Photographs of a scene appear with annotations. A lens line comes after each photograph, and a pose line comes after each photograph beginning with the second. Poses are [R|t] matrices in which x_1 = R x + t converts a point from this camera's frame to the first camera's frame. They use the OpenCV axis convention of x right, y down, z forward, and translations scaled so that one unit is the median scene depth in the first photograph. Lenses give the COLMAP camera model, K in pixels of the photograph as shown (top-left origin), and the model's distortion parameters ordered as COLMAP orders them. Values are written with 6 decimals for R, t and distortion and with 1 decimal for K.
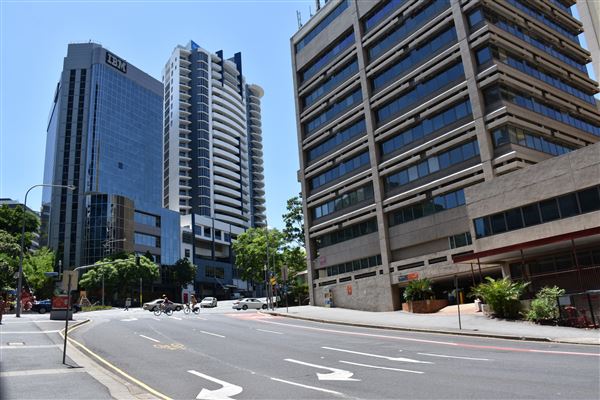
lens RADIAL K [[479.0, 0, 296.3], [0, 479.0, 202.4], [0, 0, 1]] dist [-0.112576, 0.069071]
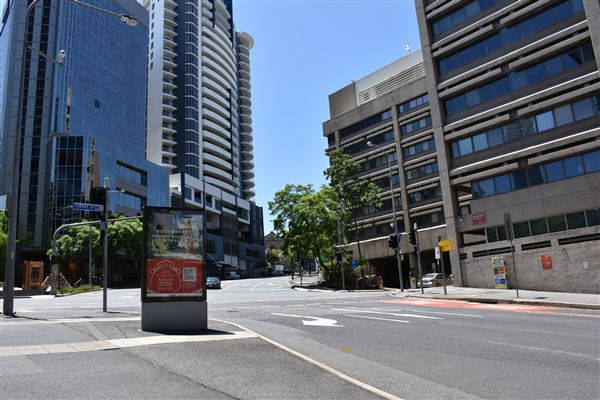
lens RADIAL K [[473.3, 0, 298.9], [0, 473.3, 207.0], [0, 0, 1]] dist [-0.145929, 0.109838]
pose [[0.990241, 0.033511, 0.135279, -0.118478], [-0.039410, 0.998375, 0.041165, 0.038283], [-0.133680, -0.046095, 0.989952, 0.171703]]
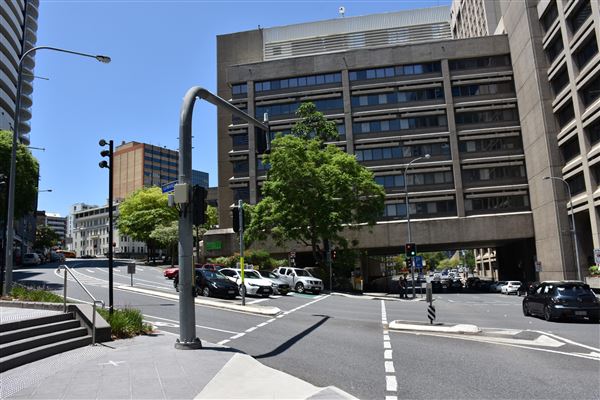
lens RADIAL K [[473.3, 0, 298.9], [0, 473.3, 207.0], [0, 0, 1]] dist [-0.145929, 0.109838]
pose [[0.671414, 0.173576, 0.720469, -0.274540], [-0.193484, 0.979522, -0.055677, 0.103377], [-0.715379, -0.102017, 0.691249, 0.426823]]
